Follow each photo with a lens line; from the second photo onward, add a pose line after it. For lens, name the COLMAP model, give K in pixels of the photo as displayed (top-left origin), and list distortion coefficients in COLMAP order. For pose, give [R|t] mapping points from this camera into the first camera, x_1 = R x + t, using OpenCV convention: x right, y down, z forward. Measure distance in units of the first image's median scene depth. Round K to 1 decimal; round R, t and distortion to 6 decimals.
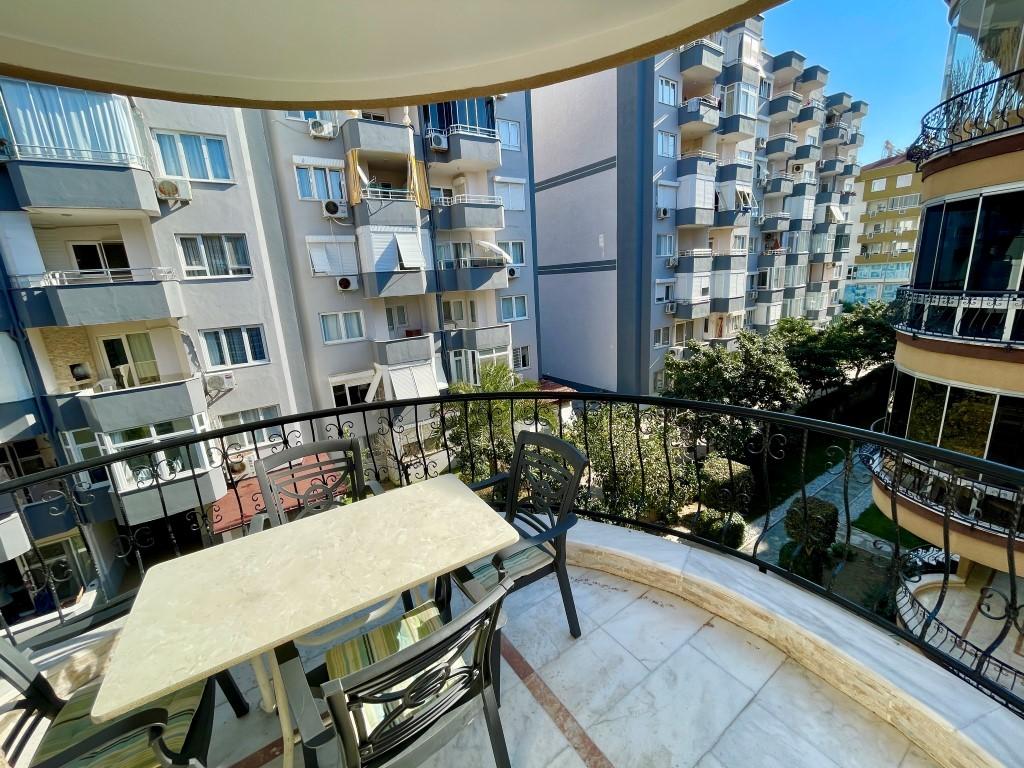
lens RADIAL K [[414.7, 0, 510.7], [0, 414.7, 378.0], [0, 0, 1]] dist [-0.003703, 0.000232]
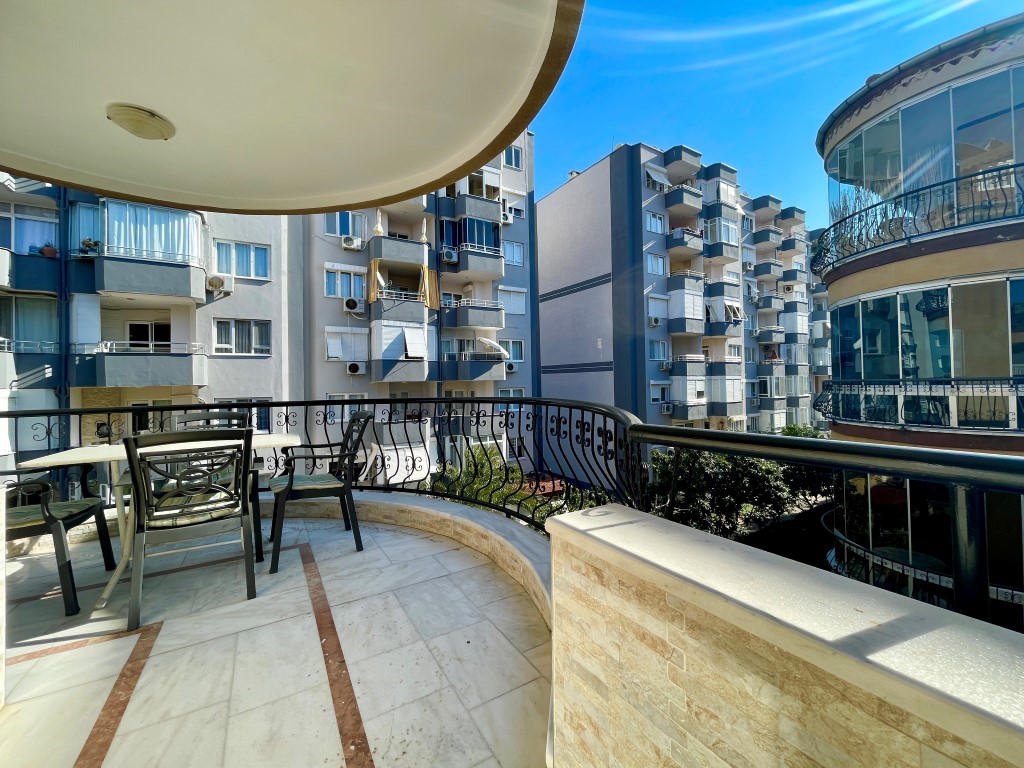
lens RADIAL K [[414.7, 0, 511.0], [0, 414.7, 378.8], [0, 0, 1]] dist [-0.003703, 0.000232]
pose [[0.997572, 0.042596, -0.055091, 0.070548], [-0.054620, 0.969345, -0.239557, 0.036699], [0.043198, 0.241984, 0.969318, -0.045130]]
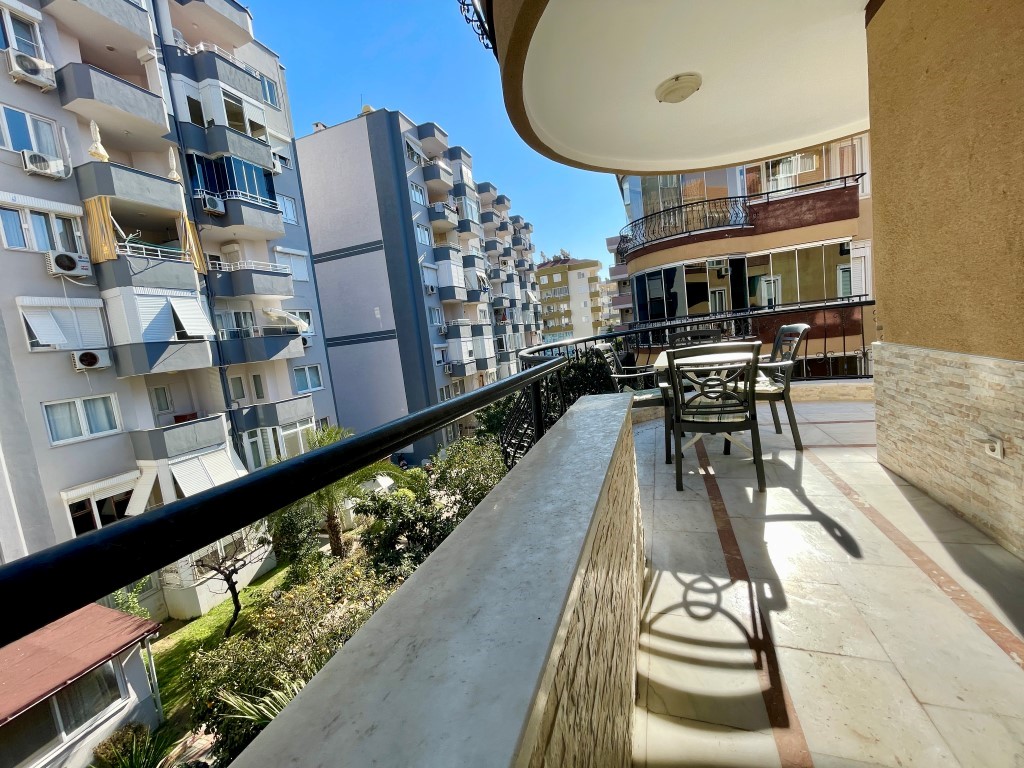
lens RADIAL K [[414.7, 0, 511.0], [0, 414.7, 378.3], [0, 0, 1]] dist [-0.003703, 0.000232]
pose [[0.807513, -0.095220, 0.582113, -0.189962], [0.204119, 0.971020, -0.124320, 0.046207], [-0.553405, 0.219211, 0.803548, -0.012660]]
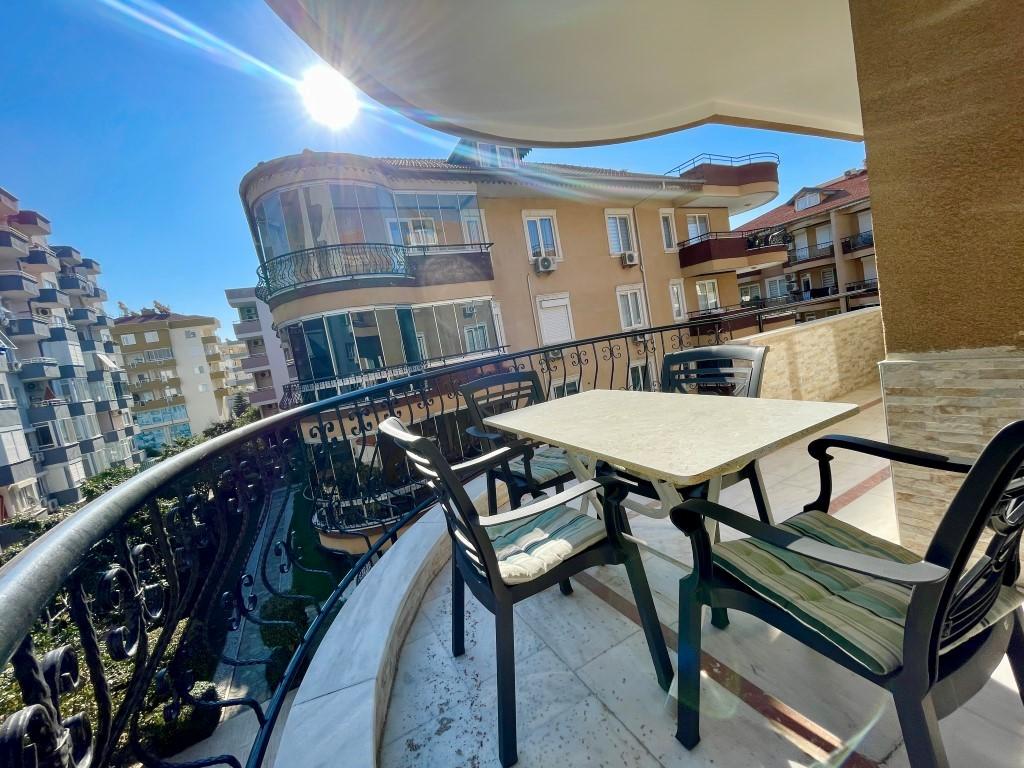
lens RADIAL K [[414.7, 0, 512.9], [0, 414.7, 377.0], [0, 0, 1]] dist [-0.003703, 0.000232]
pose [[0.115581, -0.038359, 0.992557, -0.109138], [0.388270, 0.921496, -0.009601, 0.018939], [-0.914269, 0.386490, 0.121402, 0.081151]]
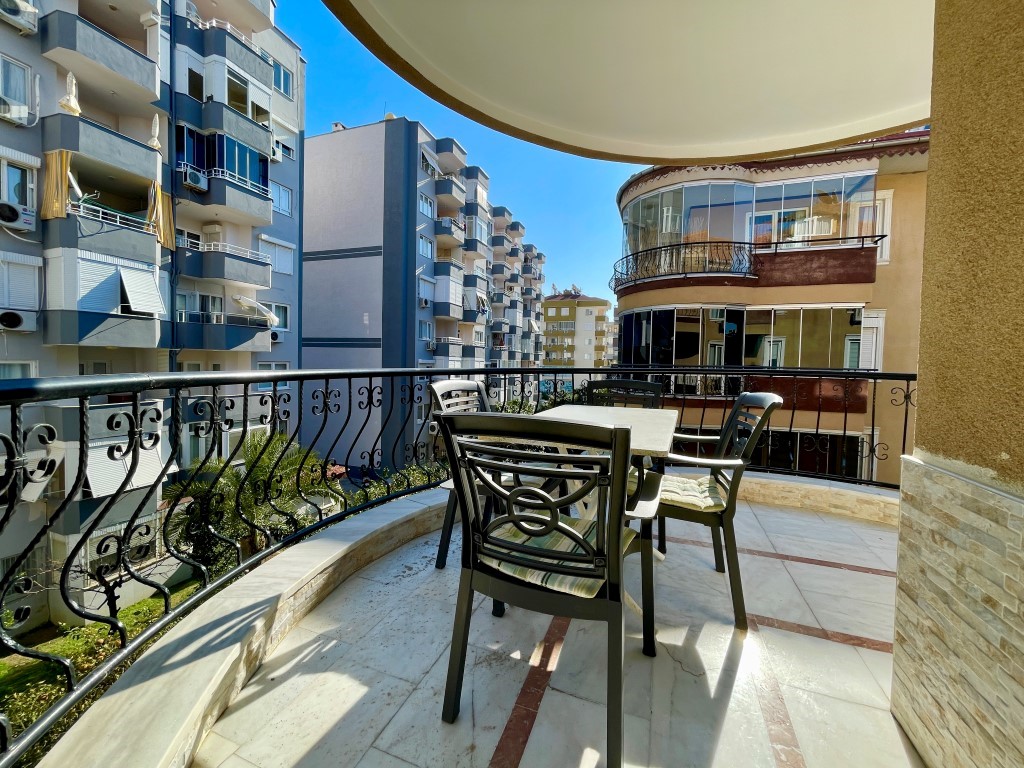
lens RADIAL K [[414.7, 0, 510.9], [0, 414.7, 378.3], [0, 0, 1]] dist [-0.003703, 0.000232]
pose [[0.812198, 0.056572, 0.580633, -0.104864], [0.065937, 0.980008, -0.187716, 0.039034], [-0.579644, 0.190748, 0.792230, 0.009349]]
